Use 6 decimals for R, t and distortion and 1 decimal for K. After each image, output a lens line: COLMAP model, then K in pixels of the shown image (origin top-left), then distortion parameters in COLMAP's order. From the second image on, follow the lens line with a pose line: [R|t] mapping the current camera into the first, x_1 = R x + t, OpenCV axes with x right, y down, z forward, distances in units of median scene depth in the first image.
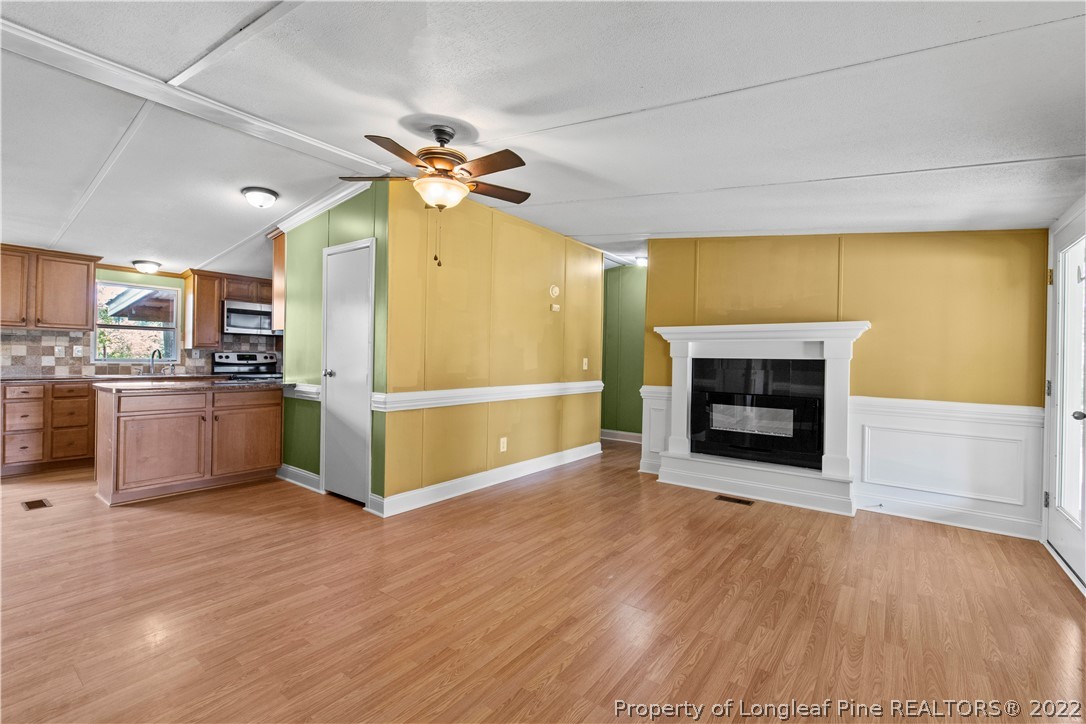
lens RADIAL K [[468.1, 0, 538.0], [0, 468.1, 360.7], [0, 0, 1]] dist [-0.007654, 0.001527]
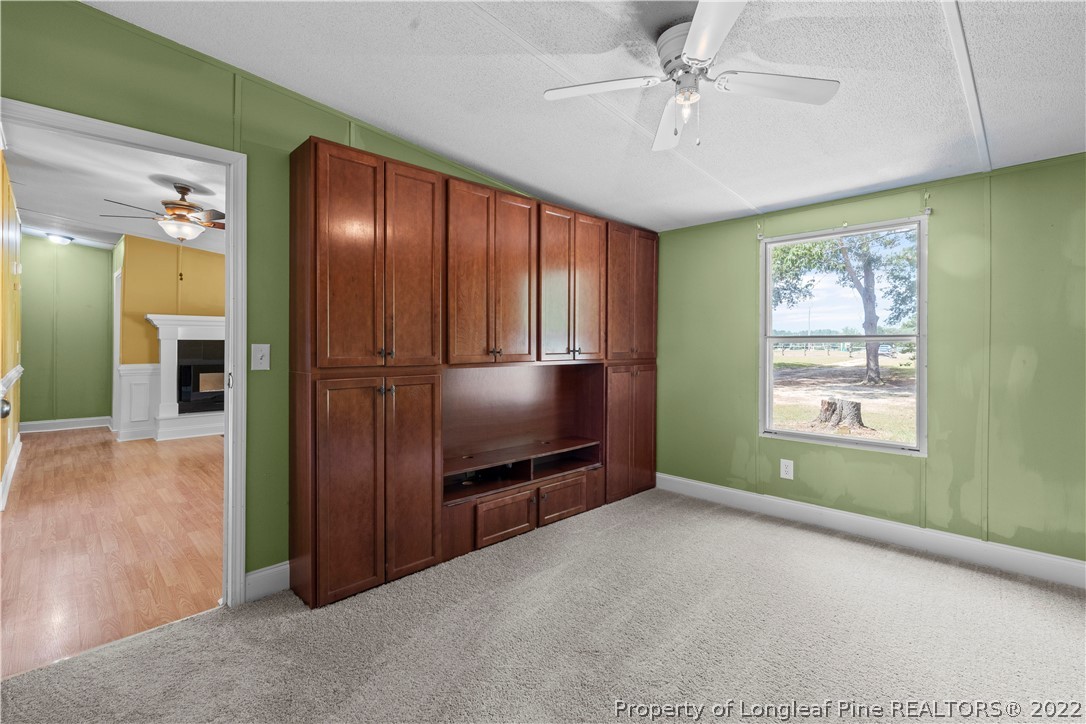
lens RADIAL K [[491.5, 0, 540.0], [0, 491.5, 354.8], [0, 0, 1]] dist [-0.000007, -0.002061]
pose [[0.139659, -0.030936, 0.989716, -1.013026], [-0.005416, 0.999473, 0.032005, -0.016882], [-0.990185, -0.009830, 0.139418, -0.198451]]
